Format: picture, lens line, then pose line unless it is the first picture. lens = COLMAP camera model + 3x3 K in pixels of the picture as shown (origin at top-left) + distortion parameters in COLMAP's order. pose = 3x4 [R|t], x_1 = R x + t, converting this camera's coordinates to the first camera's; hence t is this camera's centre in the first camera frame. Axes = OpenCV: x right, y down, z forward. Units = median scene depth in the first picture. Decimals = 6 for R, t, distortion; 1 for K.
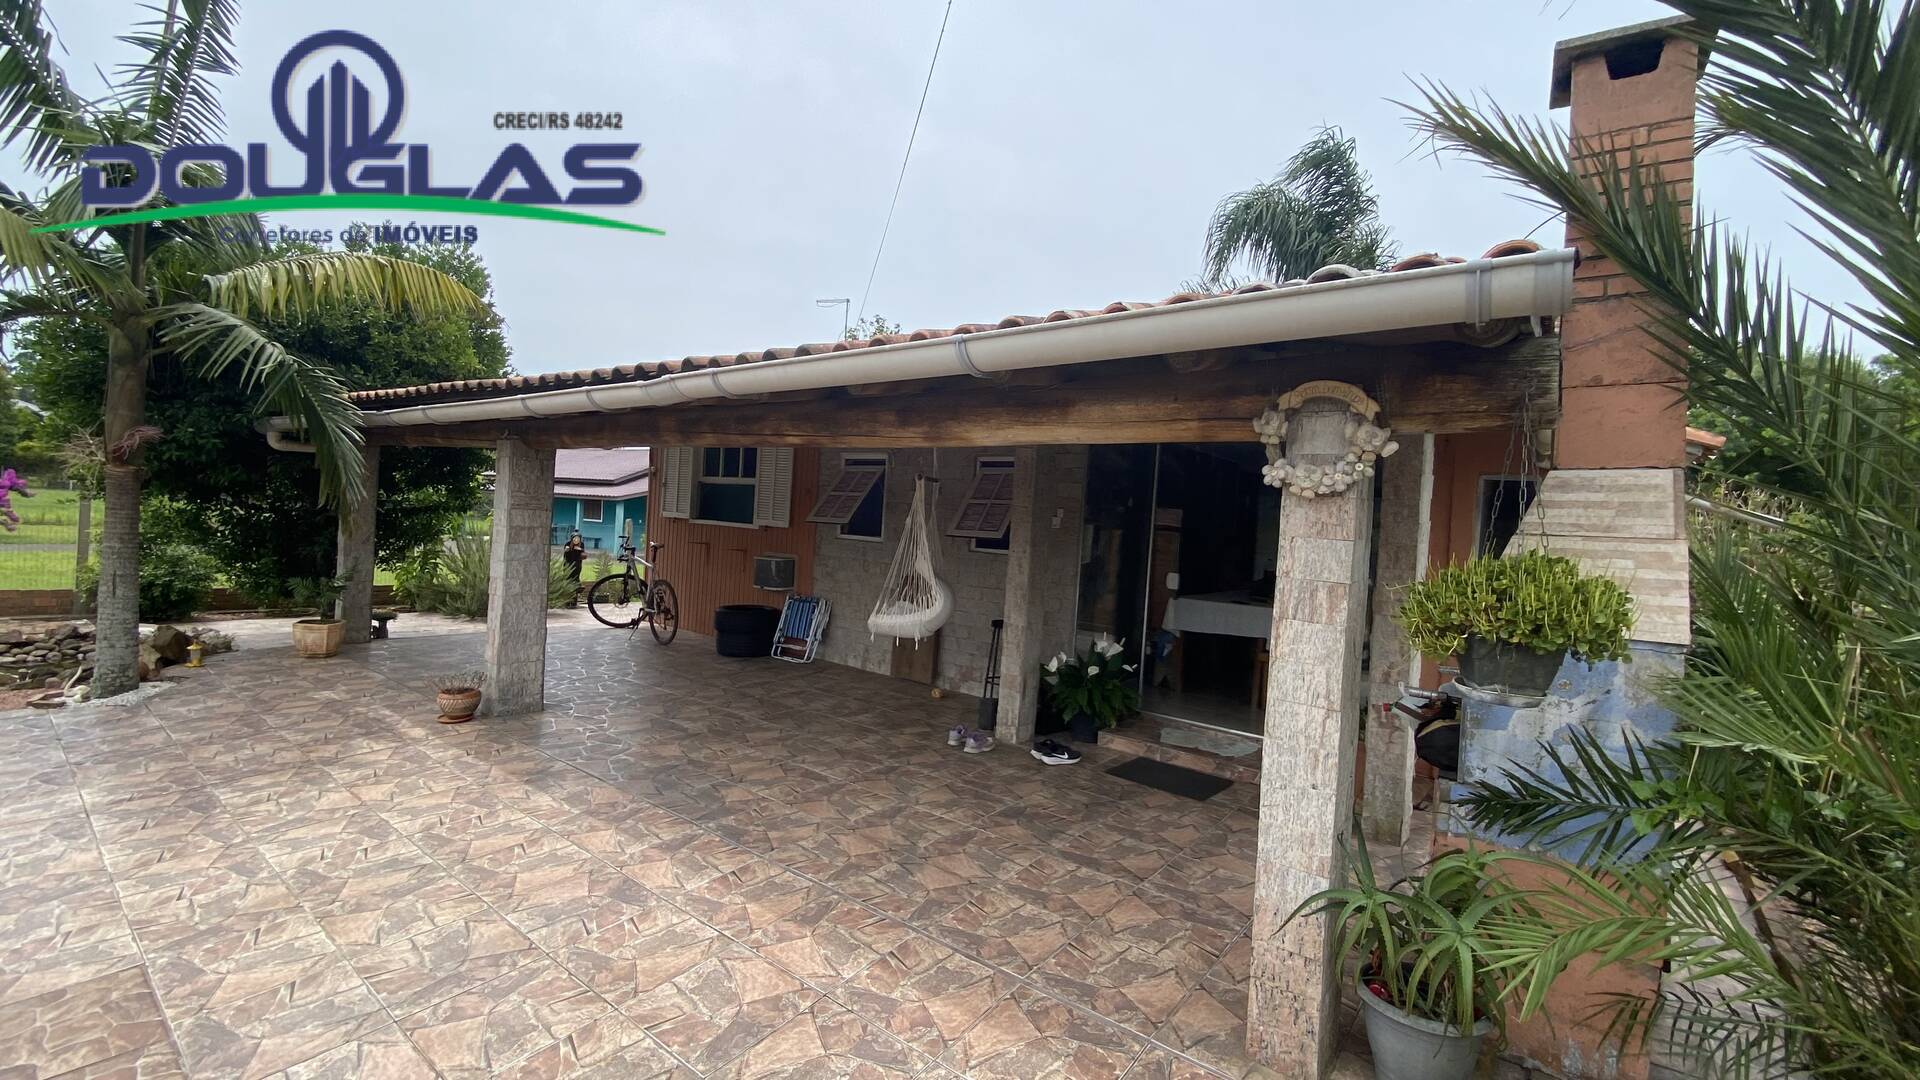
lens RADIAL K [[791.1, 0, 951.3], [0, 791.1, 533.8], [0, 0, 1]] dist [0.007528, -0.015498]
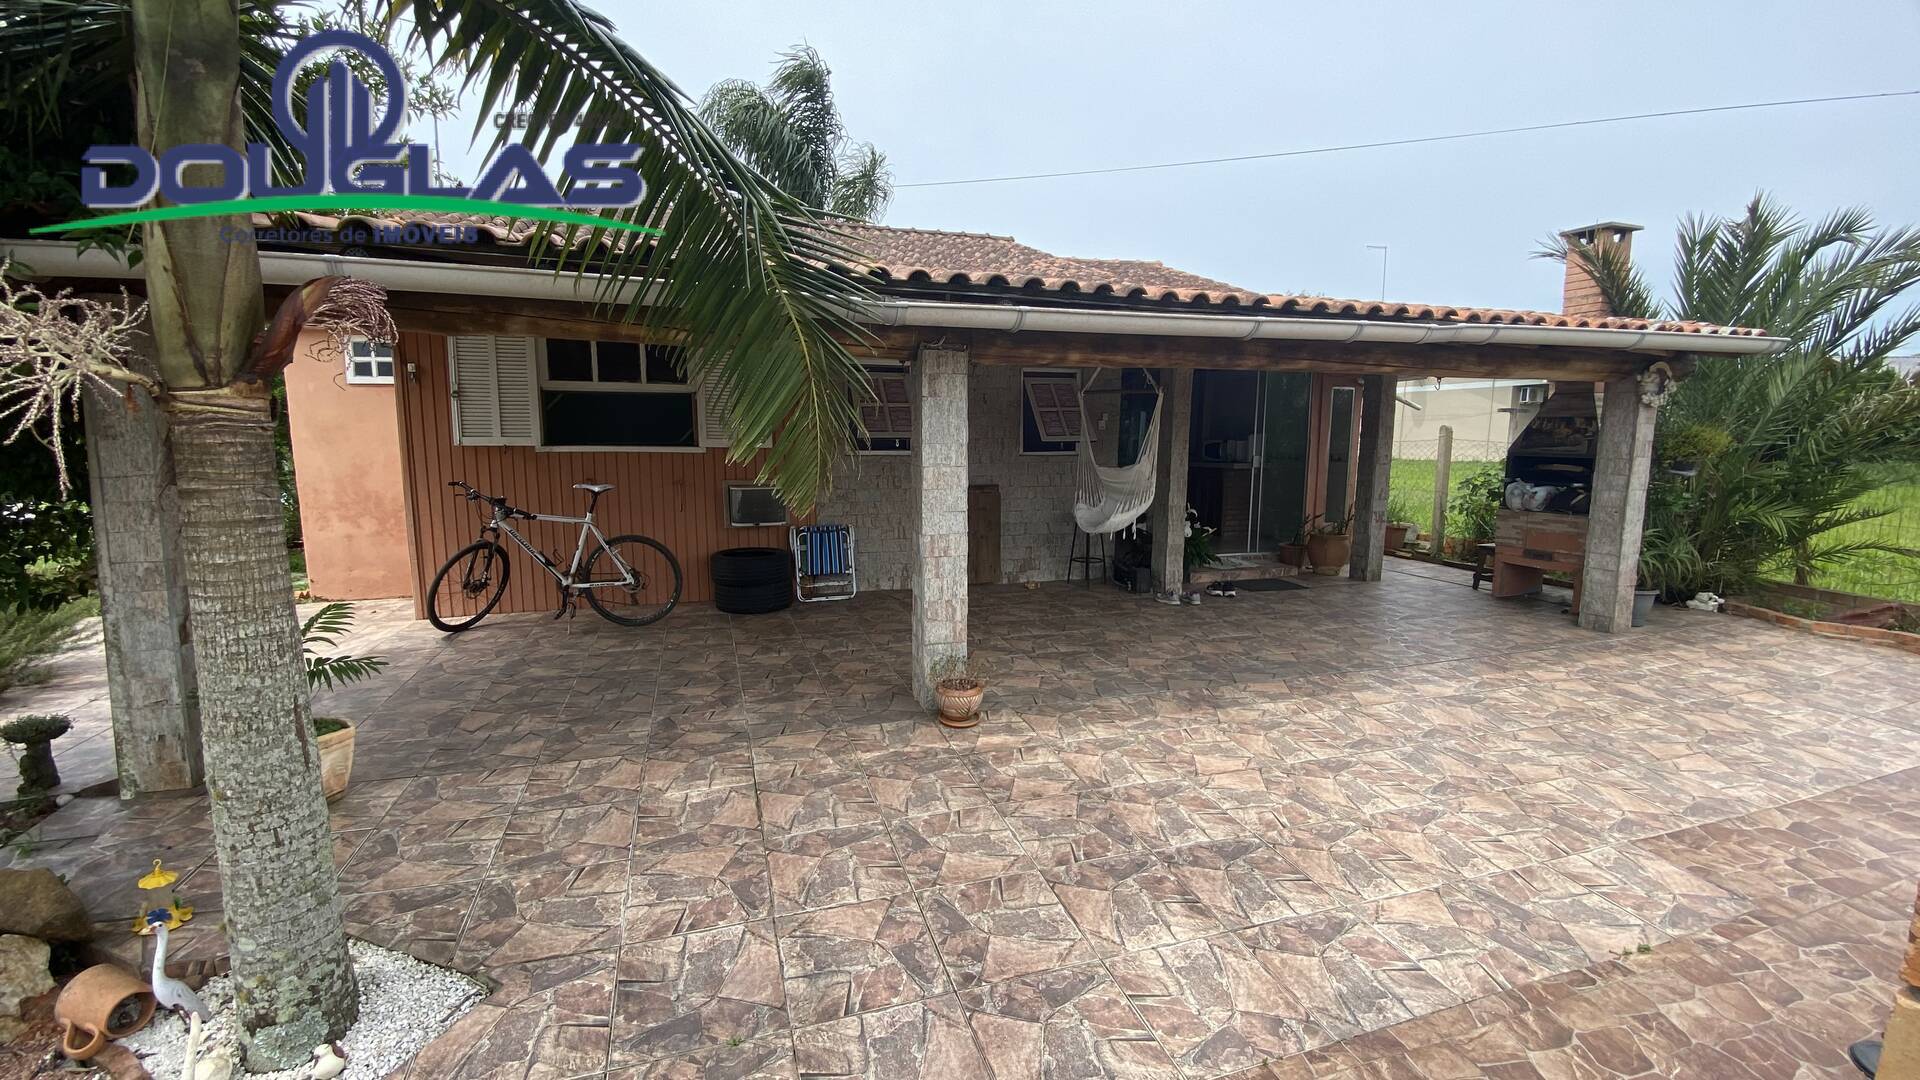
lens RADIAL K [[785.3, 0, 961.9], [0, 785.3, 545.1], [0, 0, 1]] dist [0.014318, -0.018849]
pose [[0.557111, -0.166400, 0.813596, -1.531887], [0.043058, 0.984189, 0.171806, -0.077817], [-0.829321, -0.060683, 0.555468, 0.743699]]
